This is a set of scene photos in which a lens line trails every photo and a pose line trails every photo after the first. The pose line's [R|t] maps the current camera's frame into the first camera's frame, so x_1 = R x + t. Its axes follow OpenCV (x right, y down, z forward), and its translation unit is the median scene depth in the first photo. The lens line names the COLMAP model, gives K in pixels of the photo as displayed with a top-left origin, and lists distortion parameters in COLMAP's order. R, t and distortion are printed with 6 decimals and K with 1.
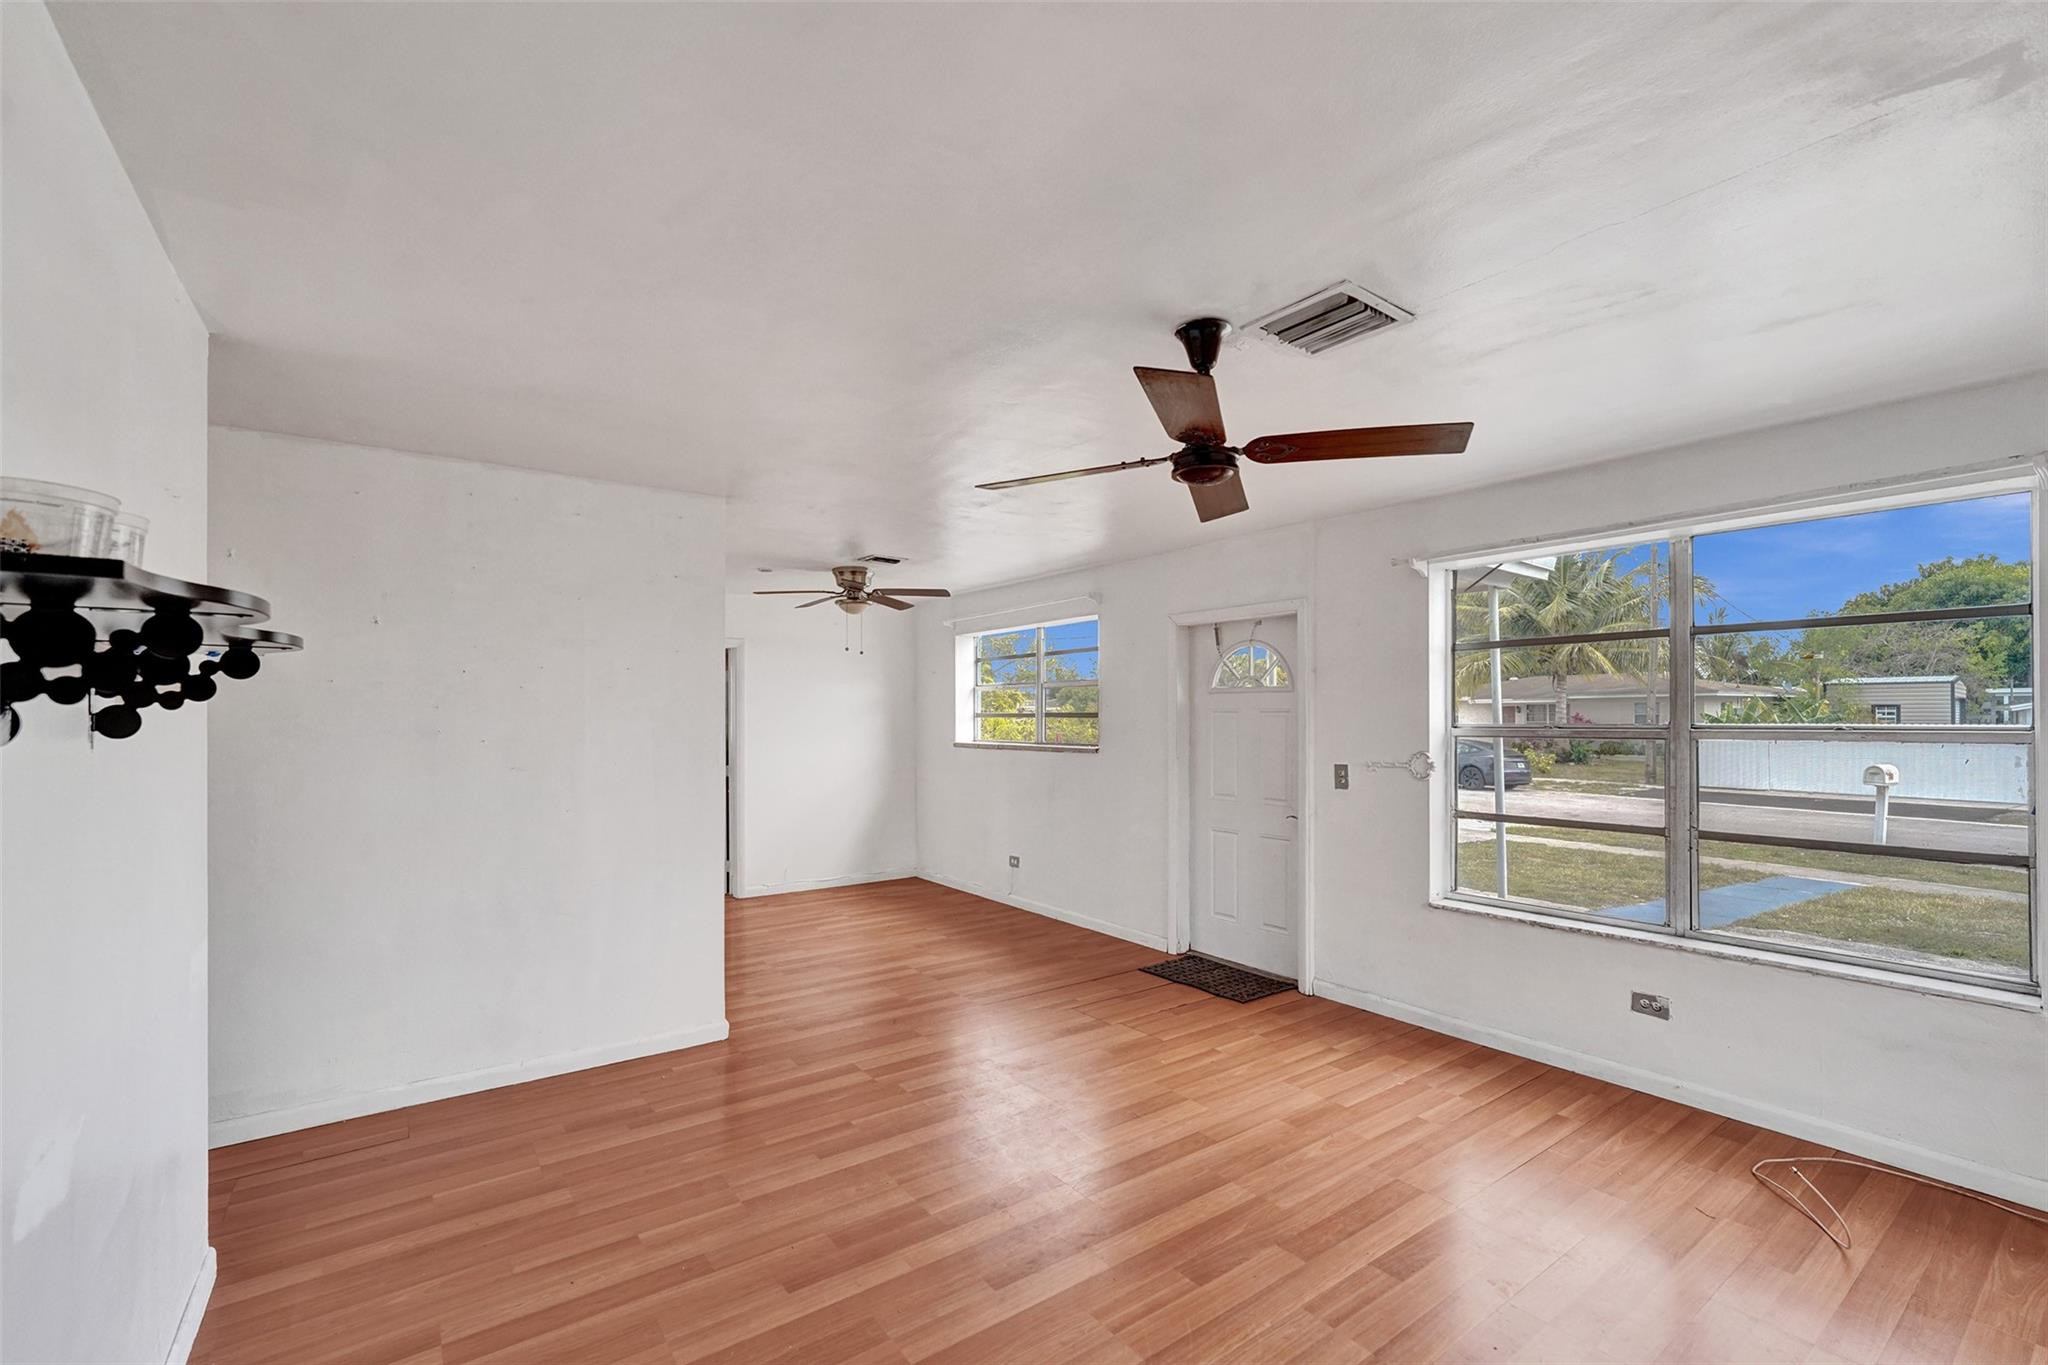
lens RADIAL K [[870.2, 0, 1019.3], [0, 870.2, 717.7], [0, 0, 1]] dist [-0.000237, -0.000149]
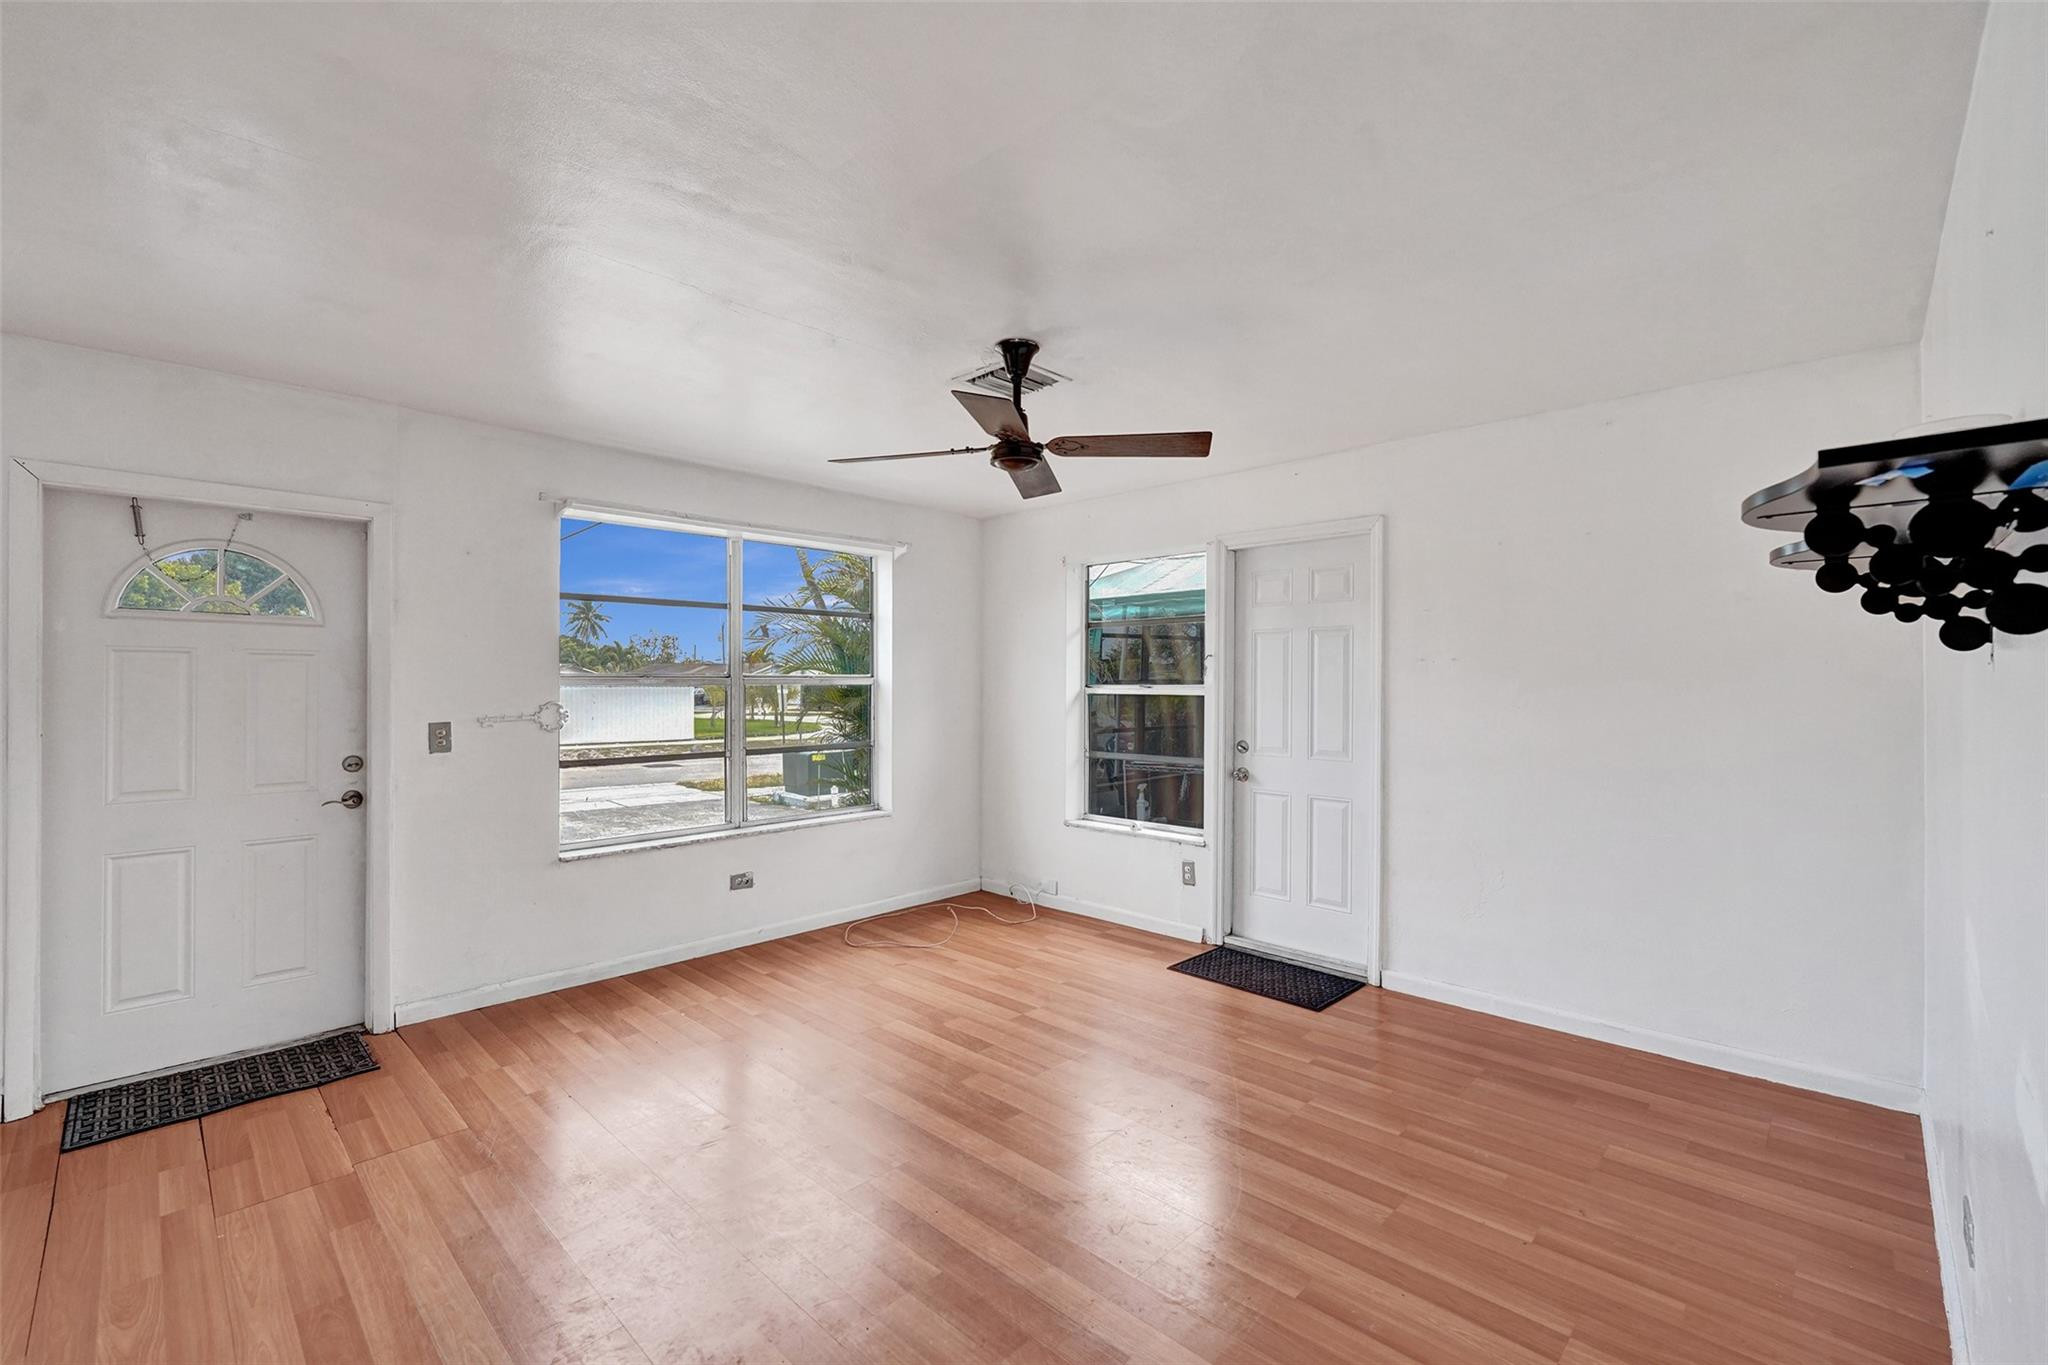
lens RADIAL K [[866.6, 0, 1021.6], [0, 866.6, 685.9], [0, 0, 1]] dist [-0.007428, 0.001223]
pose [[-0.169595, 0.000020, 0.985514, -0.498483], [0.001308, 0.999999, 0.000205, 0.019976], [-0.985513, 0.001323, -0.169595, 0.589218]]
